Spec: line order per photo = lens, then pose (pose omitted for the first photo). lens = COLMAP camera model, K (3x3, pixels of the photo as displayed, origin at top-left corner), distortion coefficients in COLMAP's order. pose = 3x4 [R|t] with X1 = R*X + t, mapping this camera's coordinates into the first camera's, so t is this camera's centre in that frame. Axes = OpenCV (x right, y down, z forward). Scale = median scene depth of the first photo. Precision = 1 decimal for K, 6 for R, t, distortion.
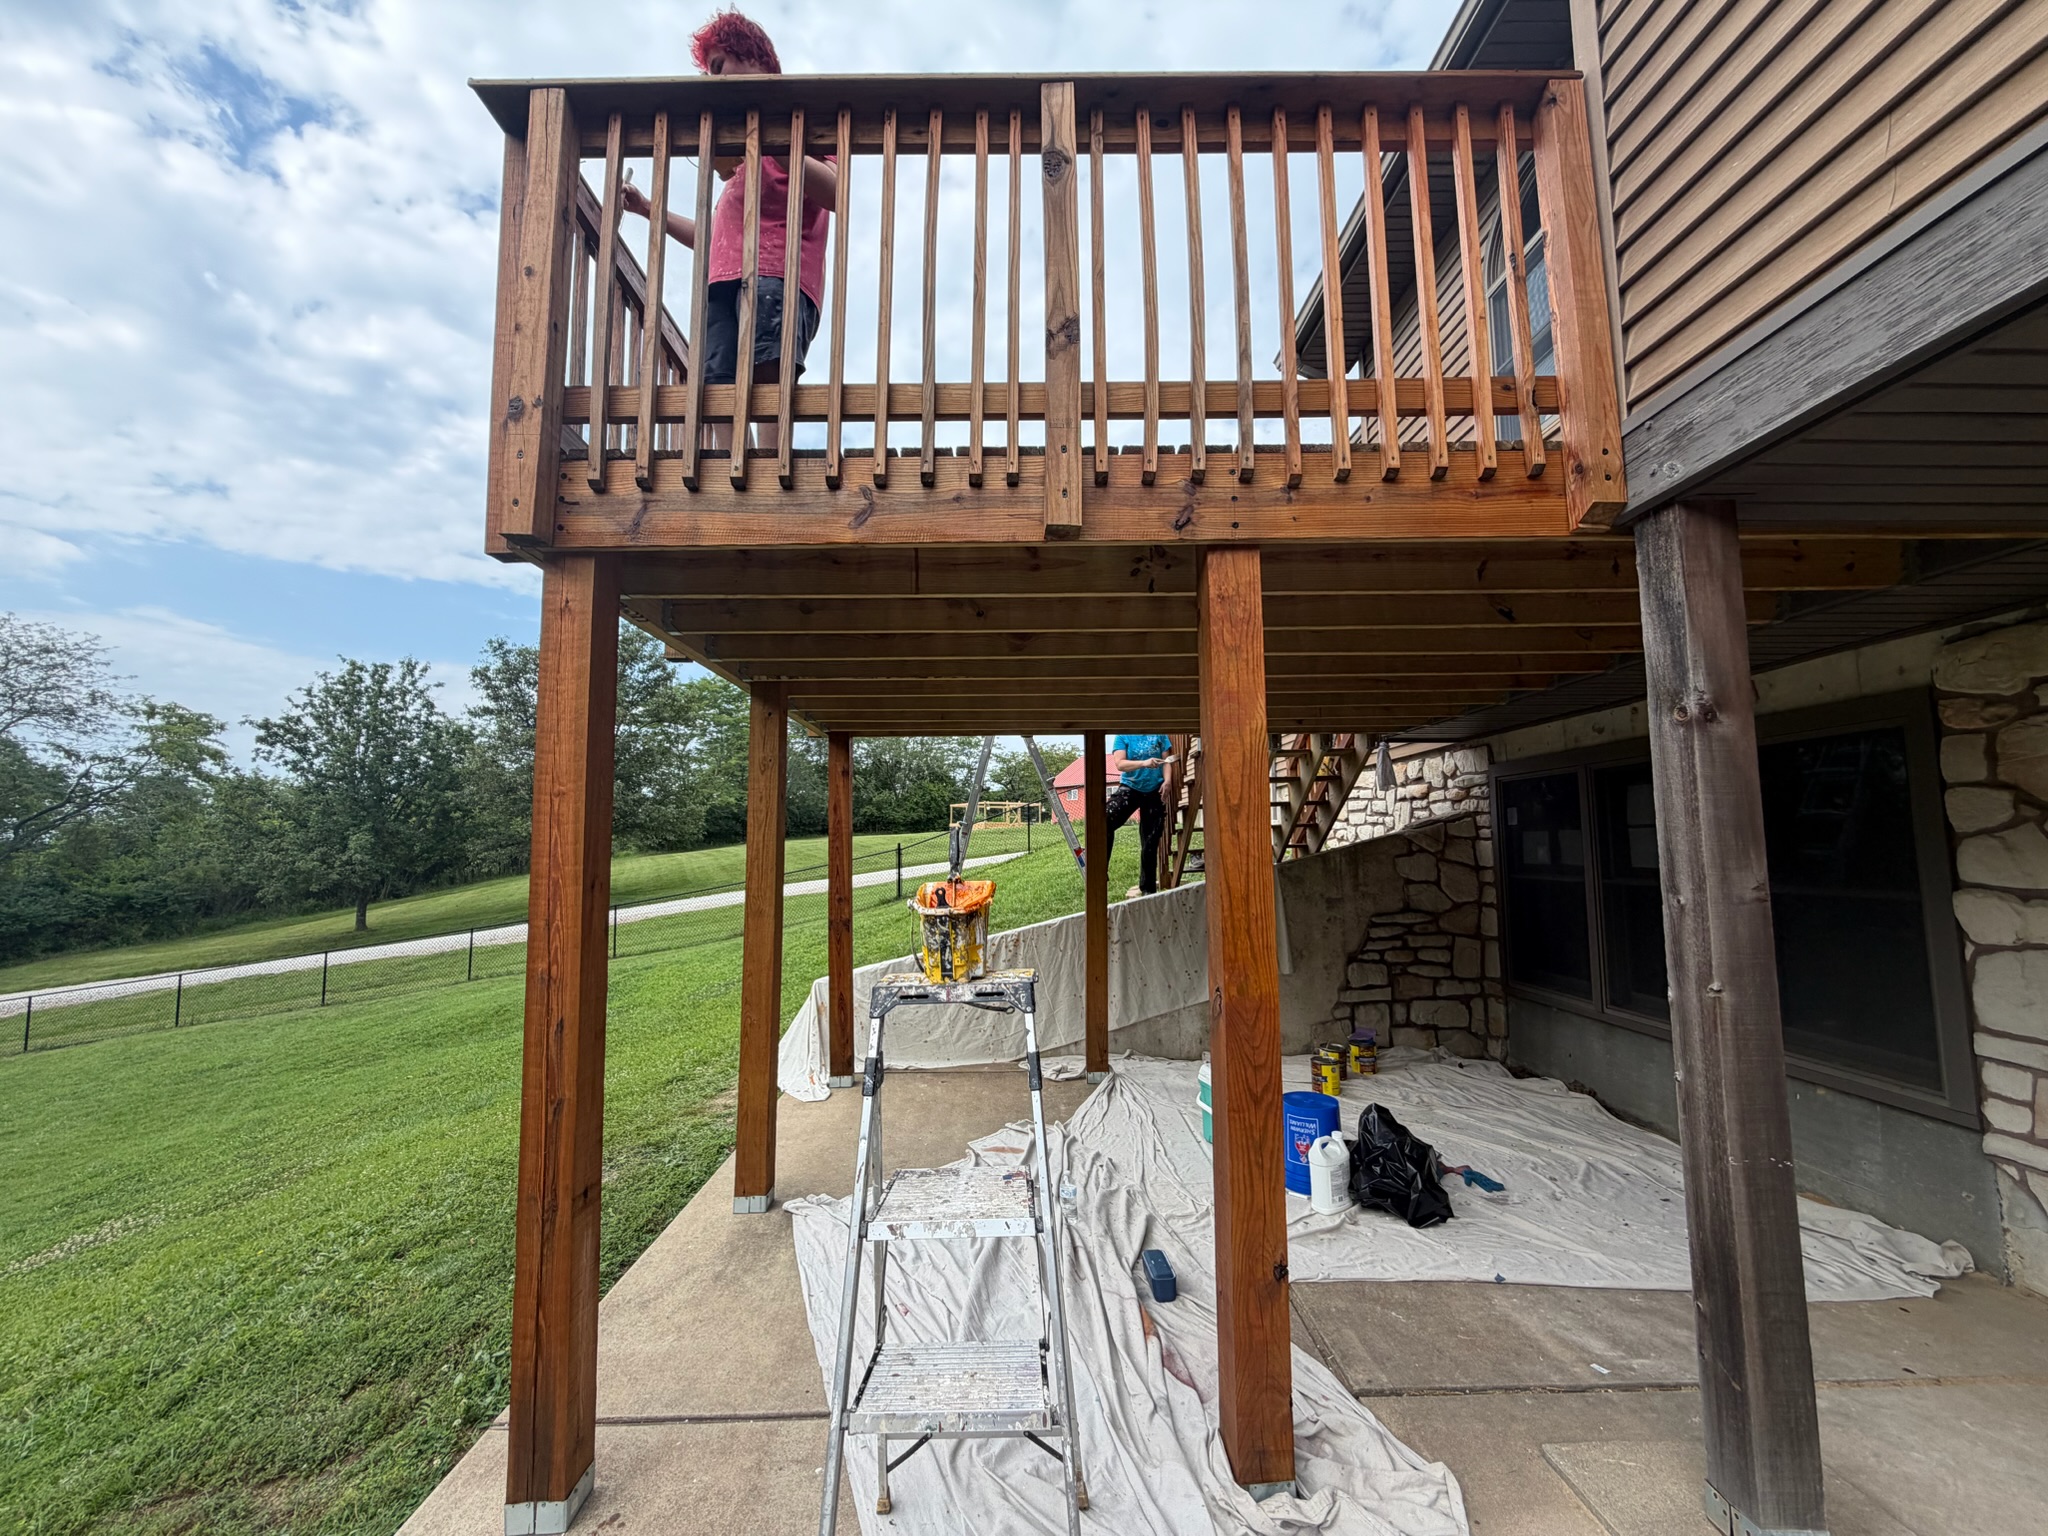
lens RADIAL K [[817.0, 0, 1013.0], [0, 817.0, 766.8], [0, 0, 1]] dist [-0.000371, 0.000061]
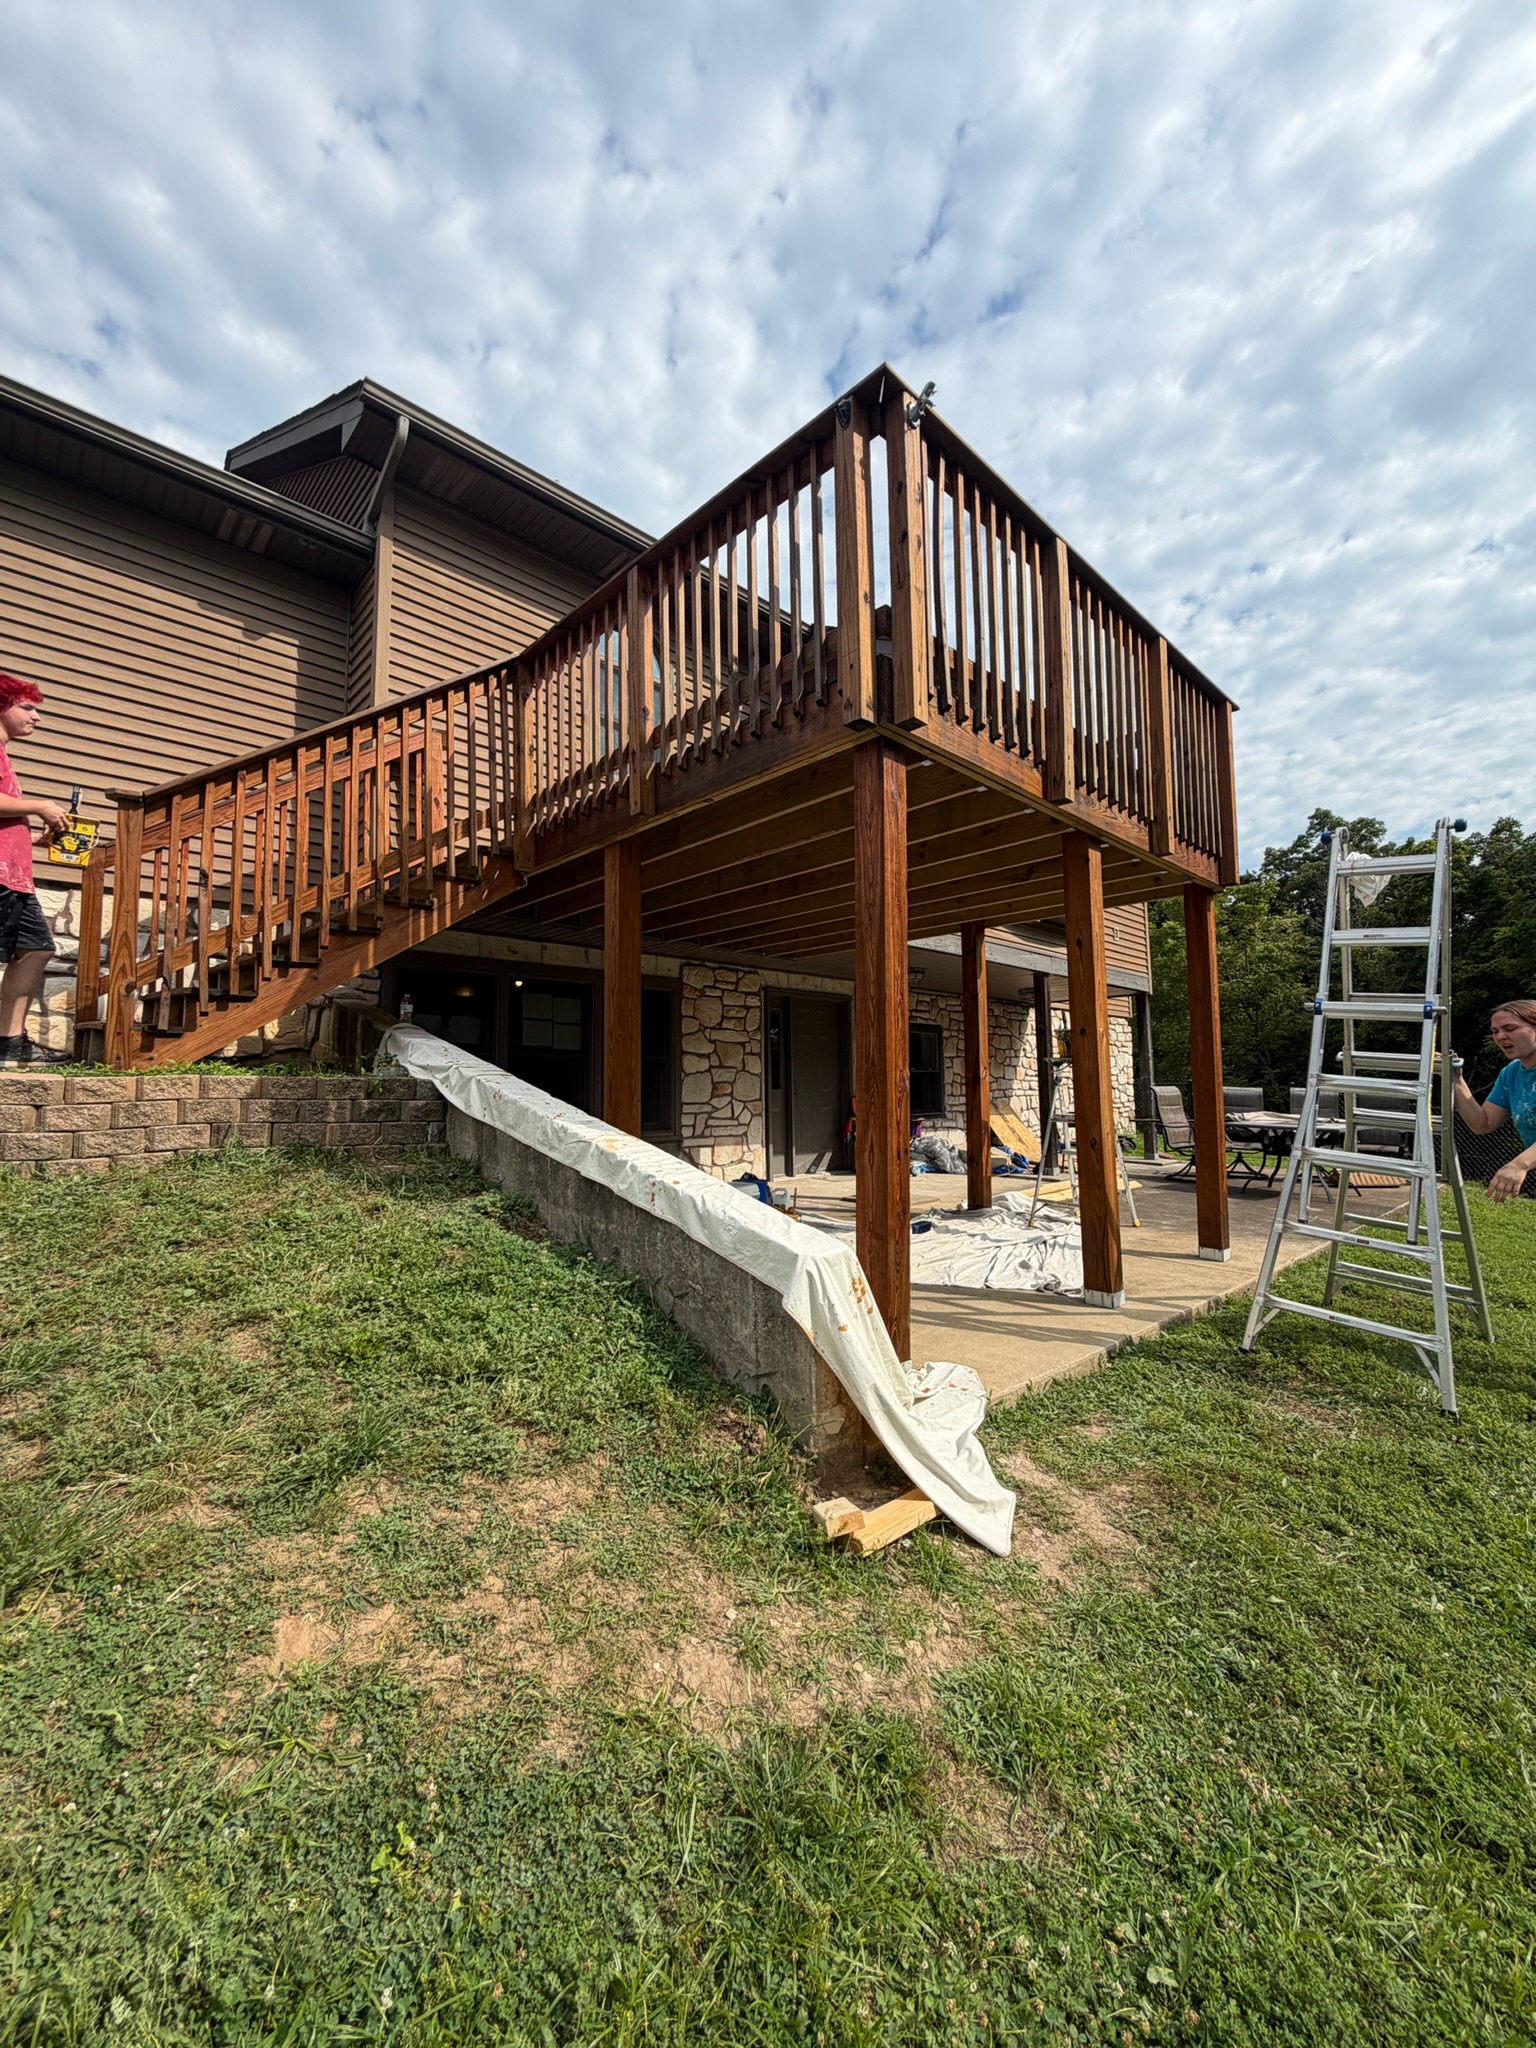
lens RADIAL K [[817.0, 0, 770.3], [0, 817.0, 1019.0], [0, 0, 1]] dist [-0.000371, 0.000061]
pose [[-0.693798, 0.072261, 0.716535, -1.013863], [-0.058389, 0.986034, -0.155975, 0.439218], [-0.717799, -0.150053, -0.679889, 2.637828]]
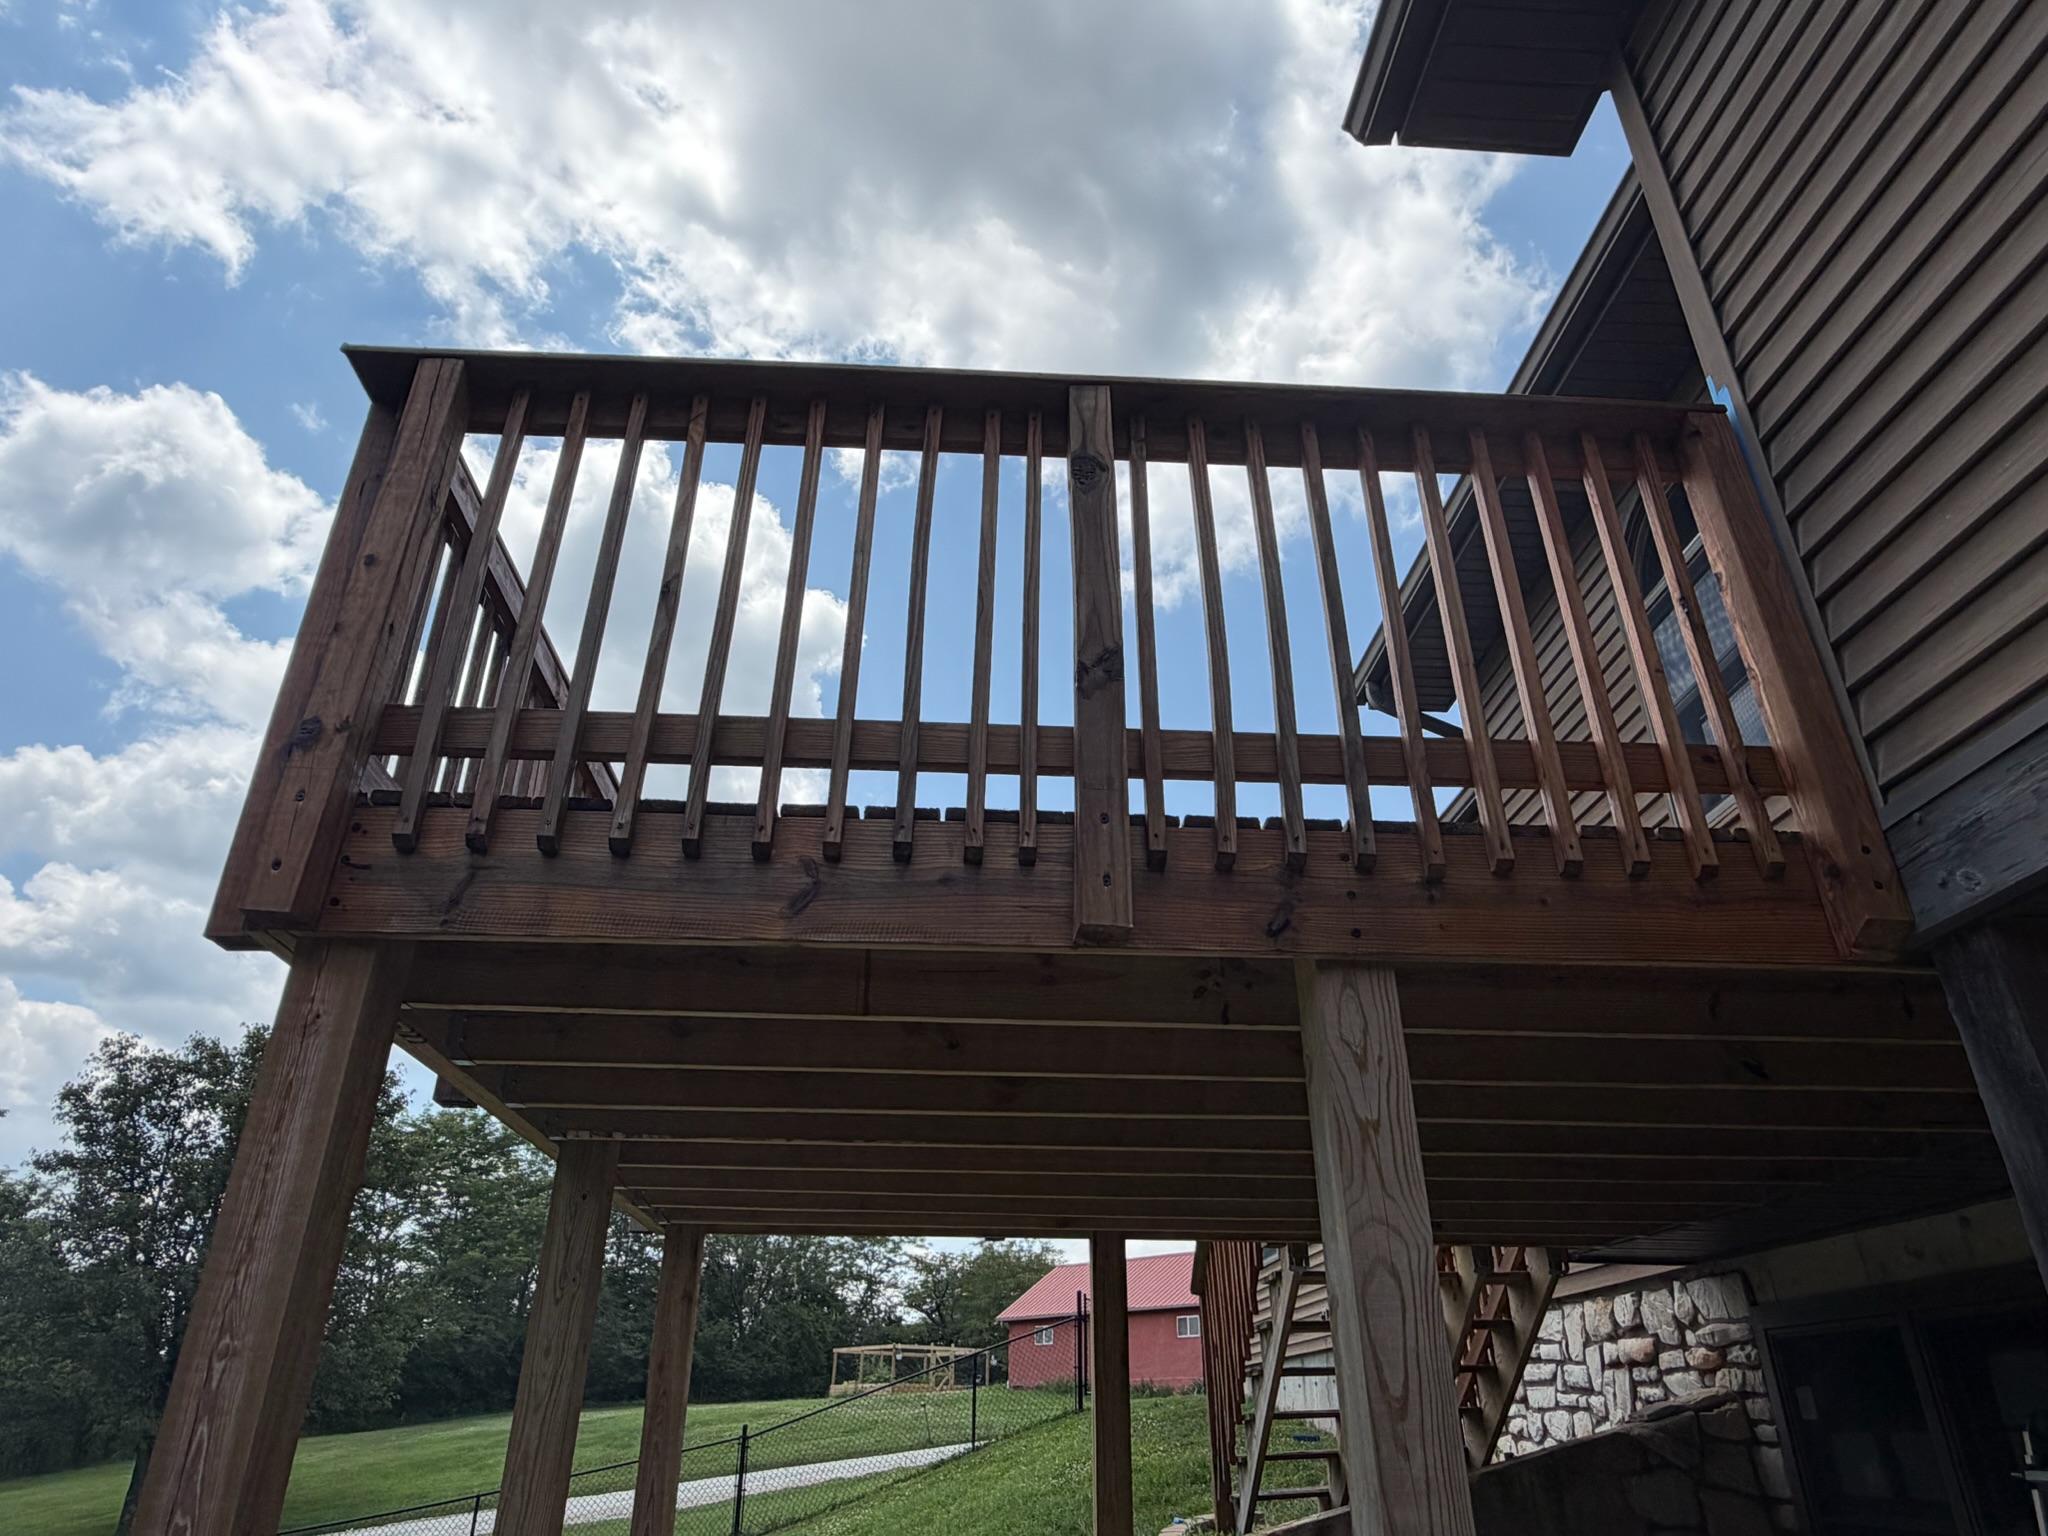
lens RADIAL K [[1266.2, 0, 1012.8], [0, 1266.2, 758.4], [0, 0, 1]] dist [-0.003003, 0.005156]
pose [[0.998444, 0.039035, 0.039823, -0.040869], [-0.020912, 0.924121, -0.381527, -0.017428], [-0.051694, 0.380101, 0.923499, -0.003077]]
